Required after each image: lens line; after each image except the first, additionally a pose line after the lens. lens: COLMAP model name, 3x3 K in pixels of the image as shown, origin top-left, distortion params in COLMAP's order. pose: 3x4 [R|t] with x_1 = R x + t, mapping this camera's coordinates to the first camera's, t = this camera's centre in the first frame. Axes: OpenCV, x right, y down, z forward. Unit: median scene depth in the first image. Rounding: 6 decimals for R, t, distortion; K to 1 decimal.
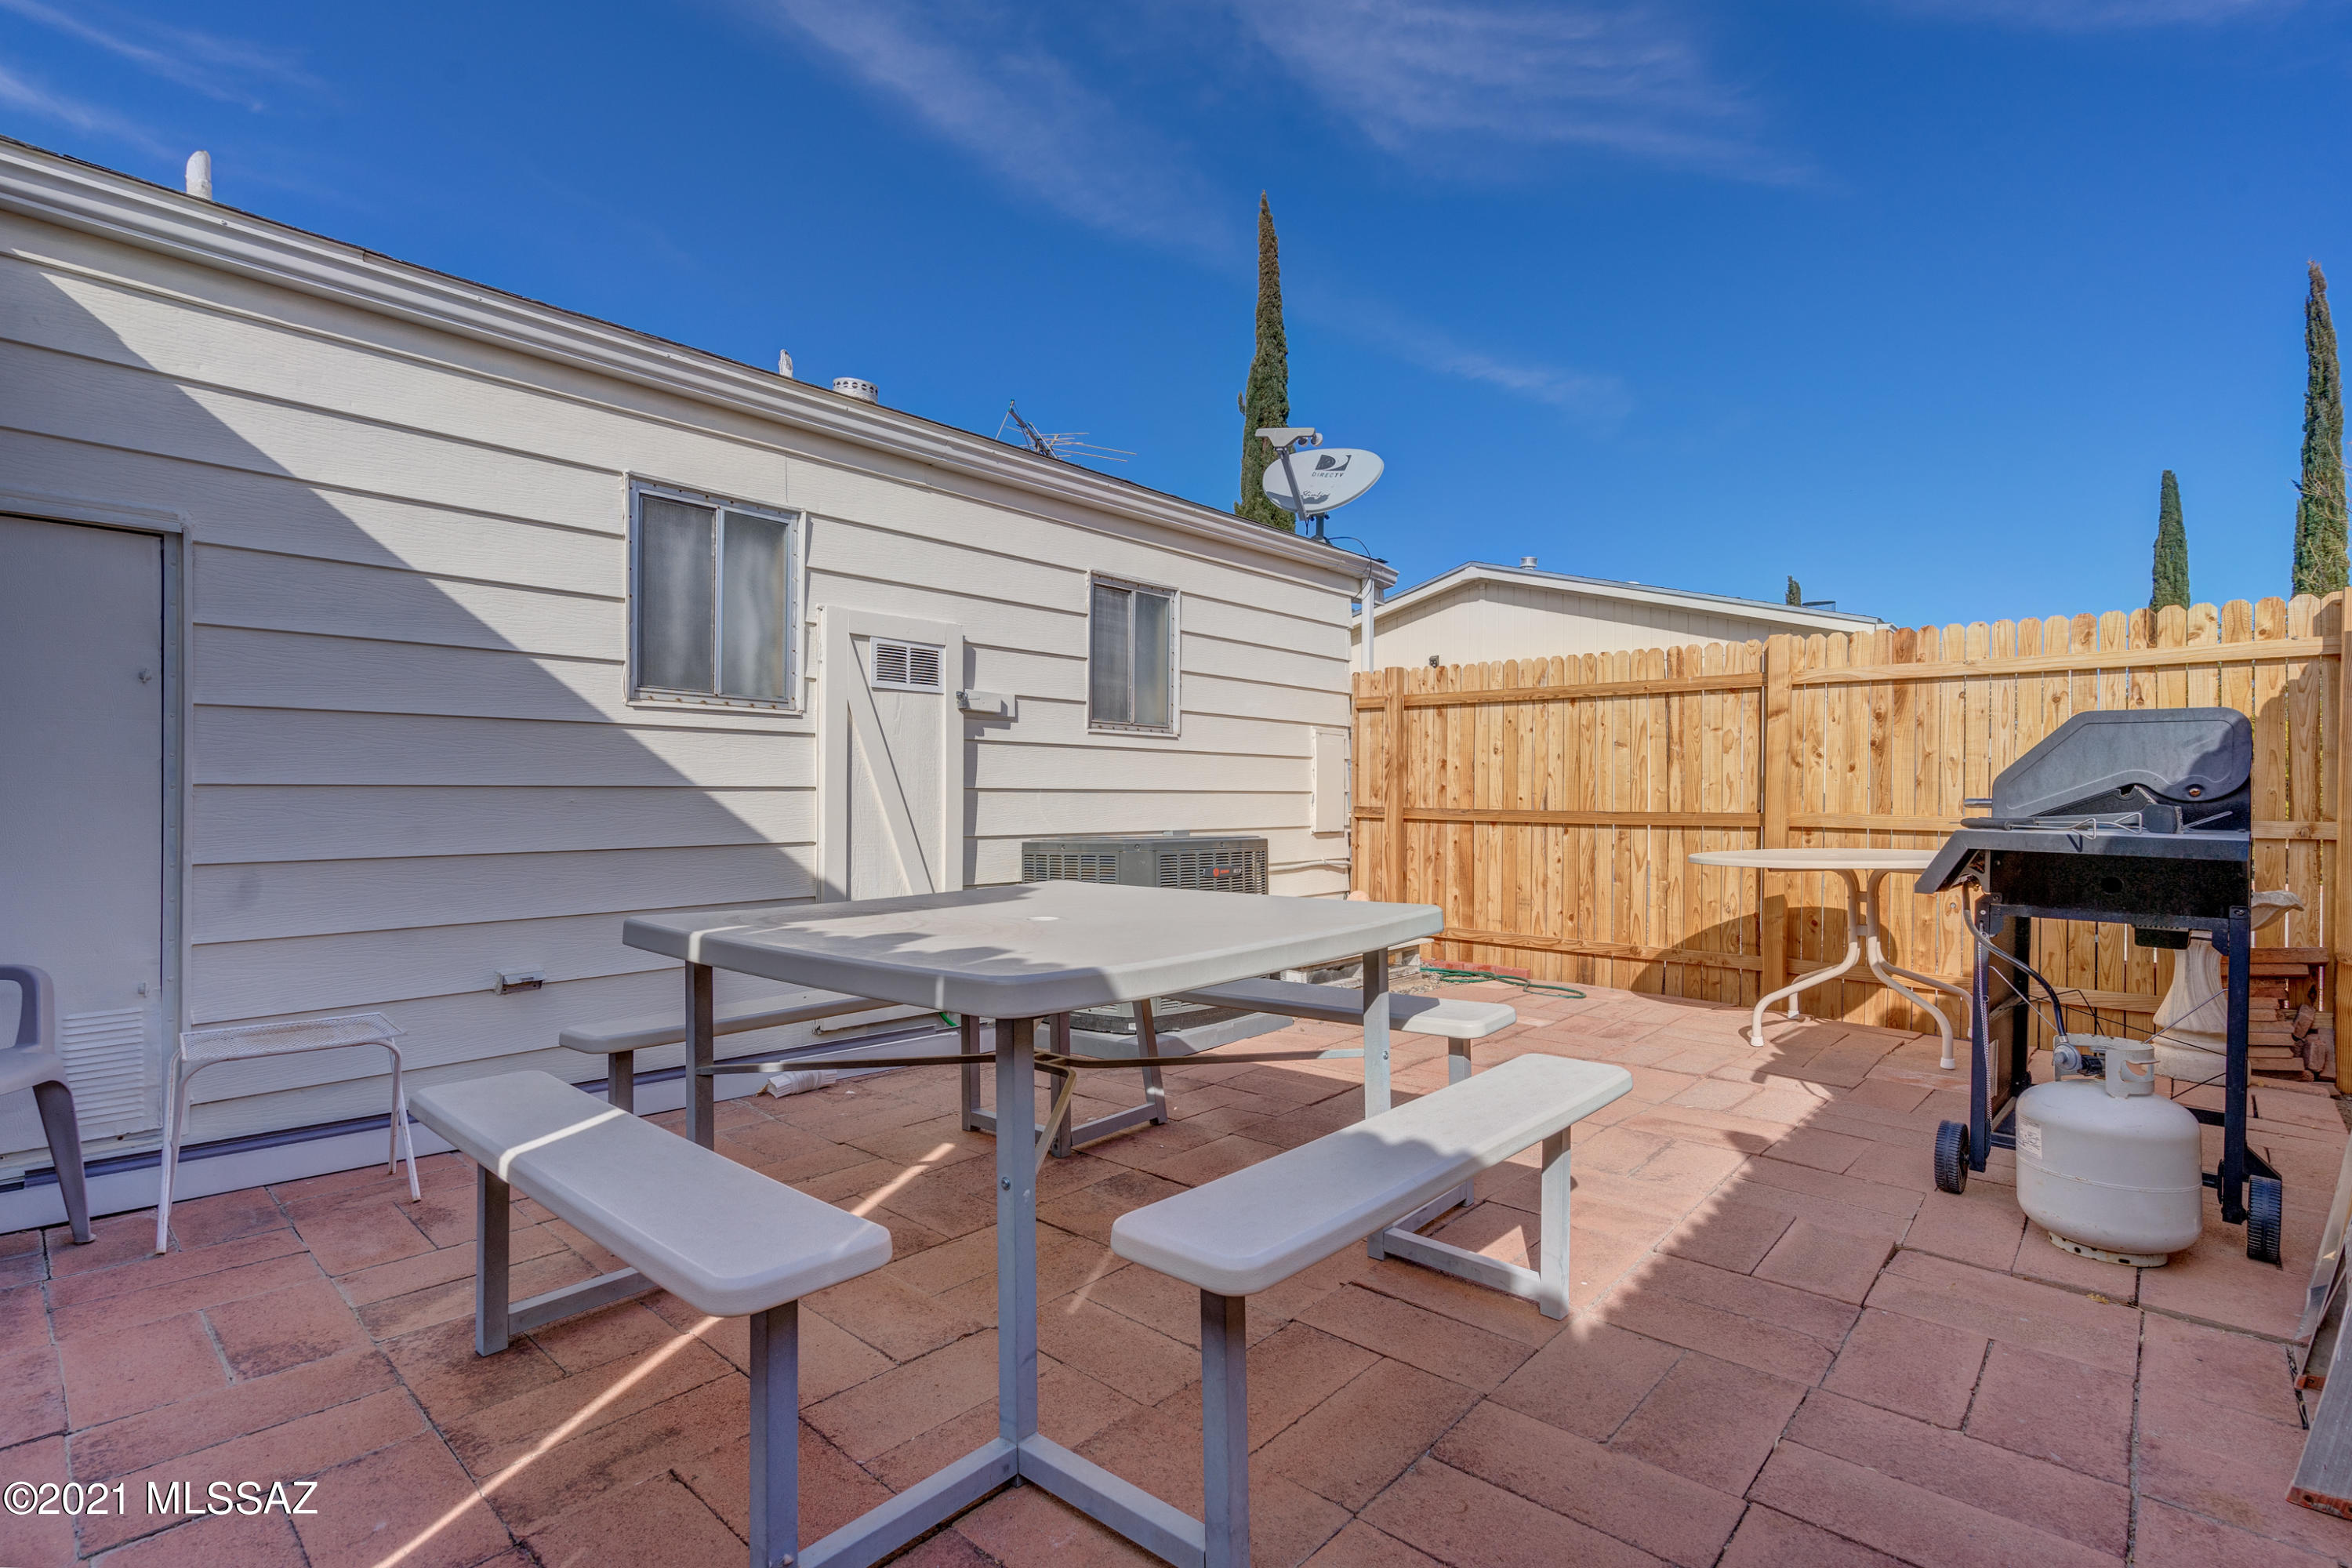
lens RADIAL K [[1084.8, 0, 1229.7], [0, 1084.8, 797.8], [0, 0, 1]] dist [-0.001221, 0.000013]
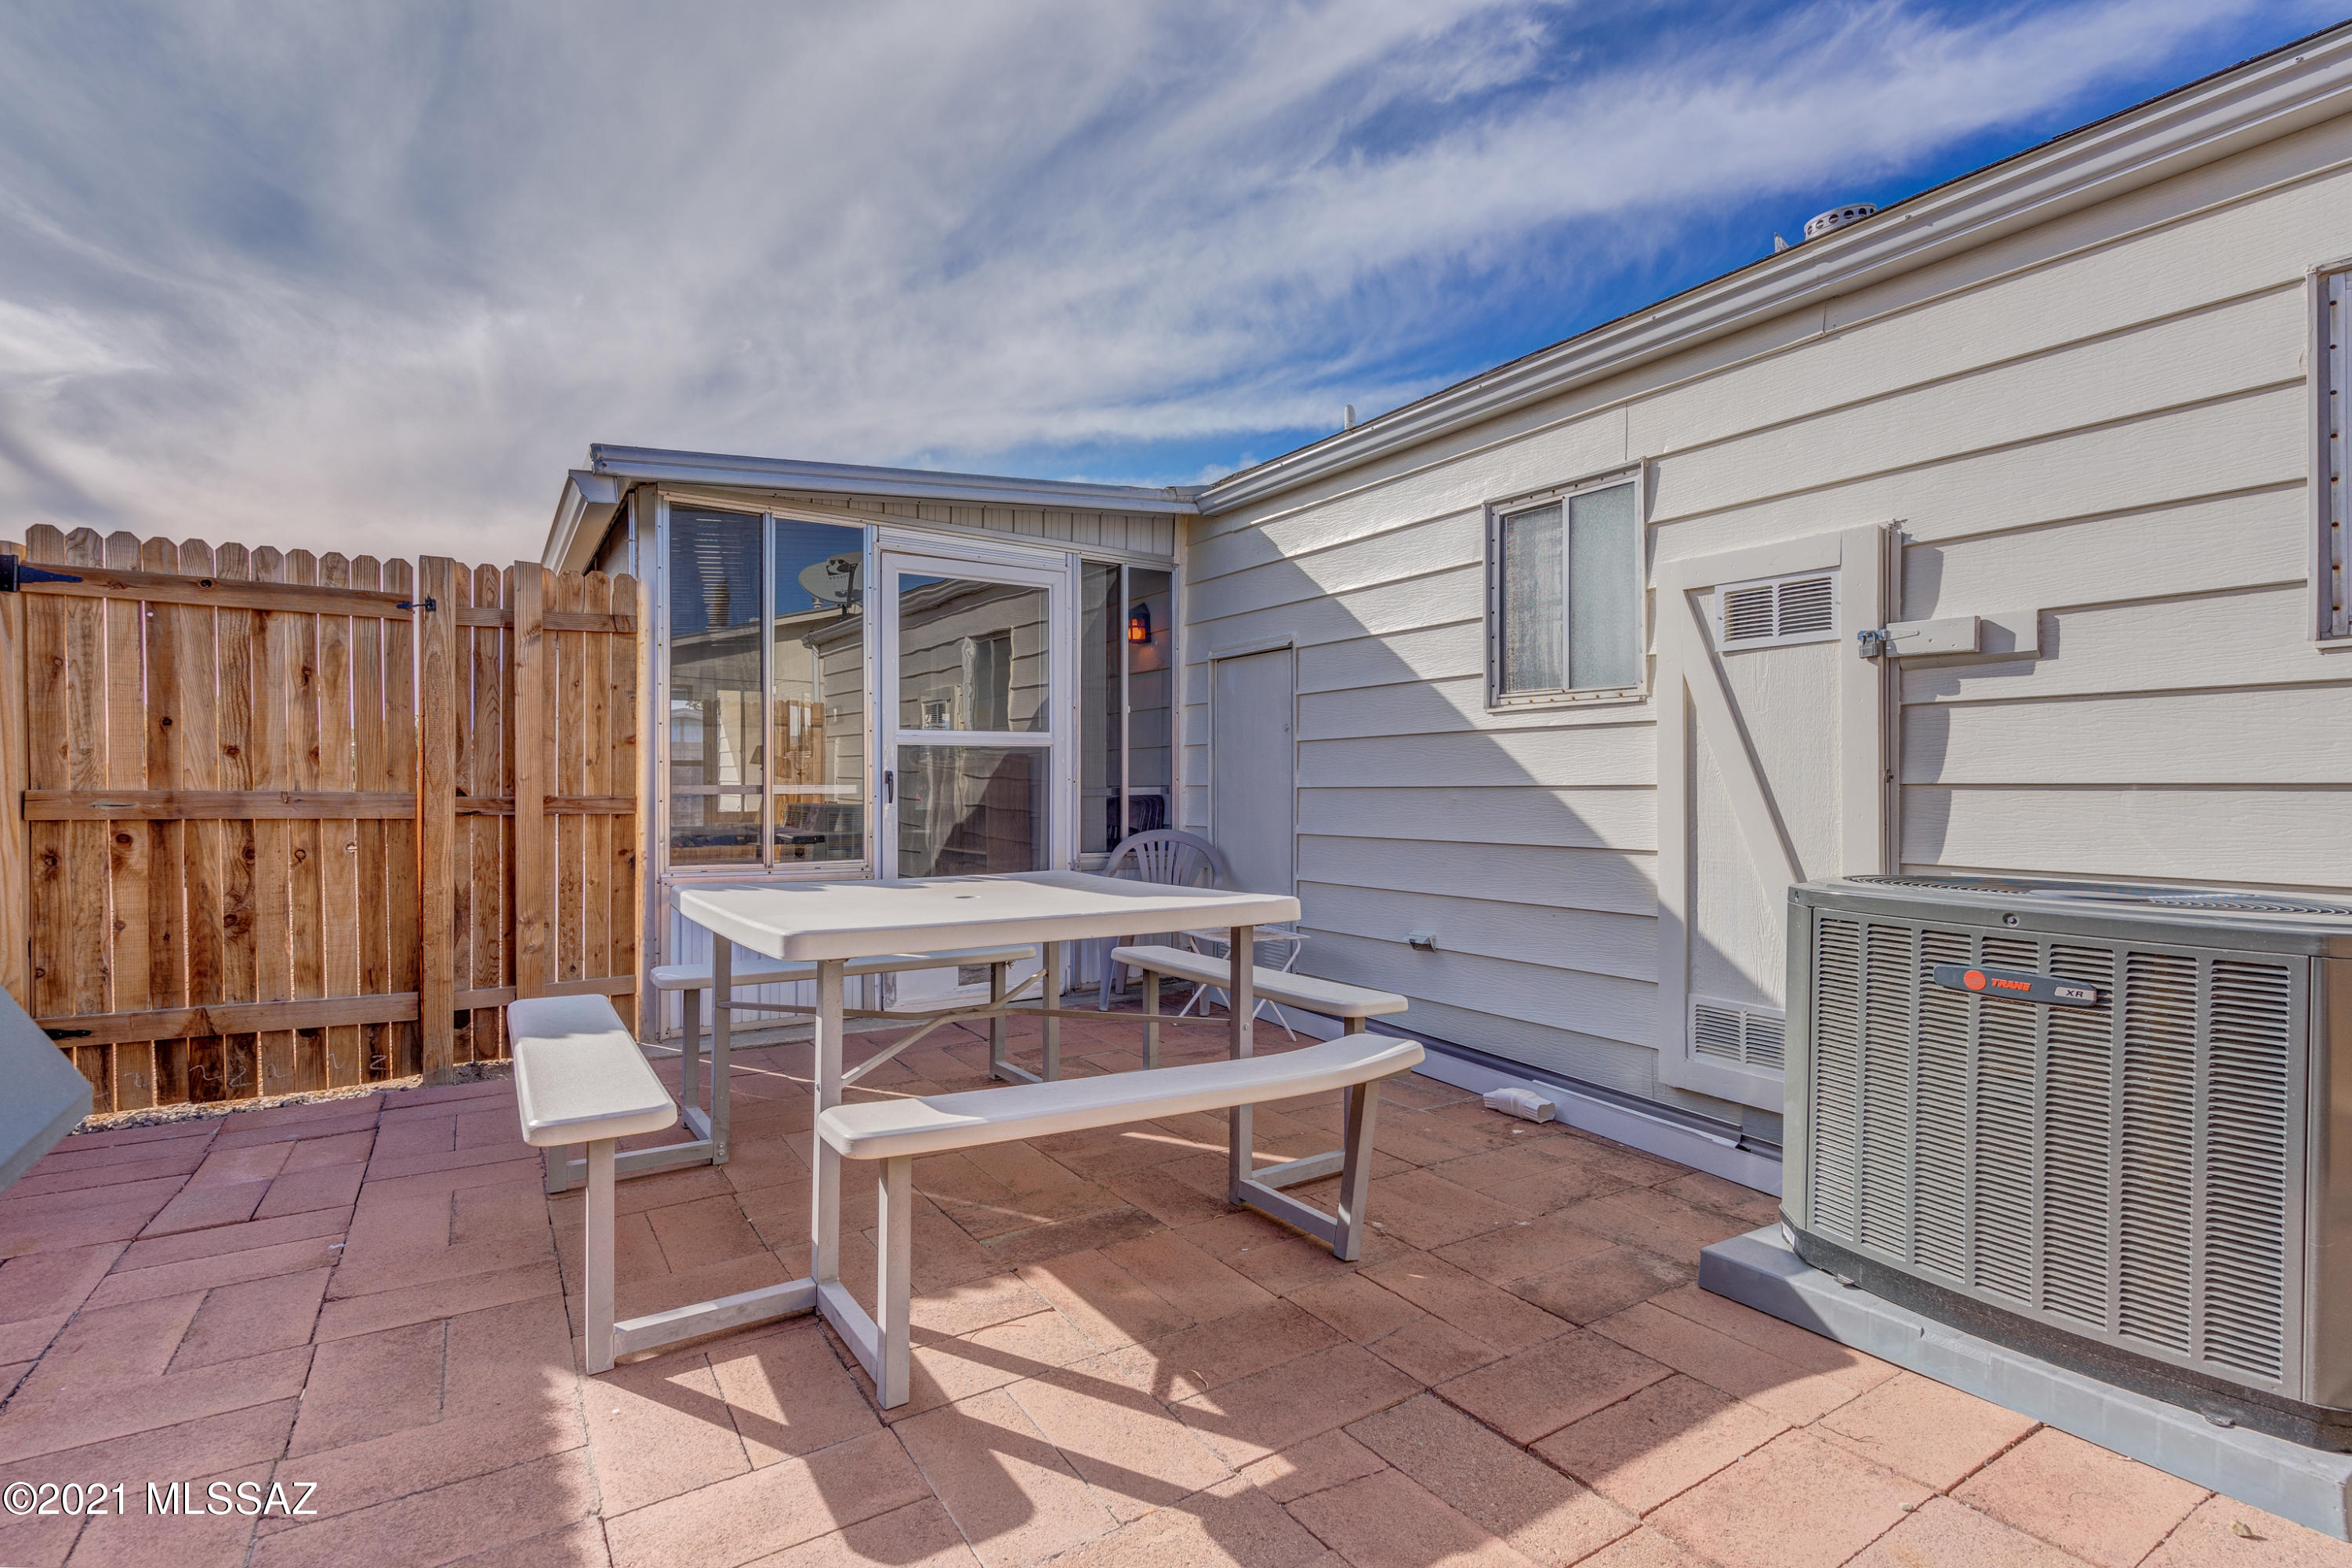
lens RADIAL K [[1115.9, 0, 1167.8], [0, 1115.9, 779.2], [0, 0, 1]] dist [-0.001248, 0.000310]
pose [[-0.309717, -0.009762, -0.950779, 0.578559], [-0.002173, 0.999952, -0.009559, -0.005958], [0.950826, -0.000894, -0.309724, 0.965260]]
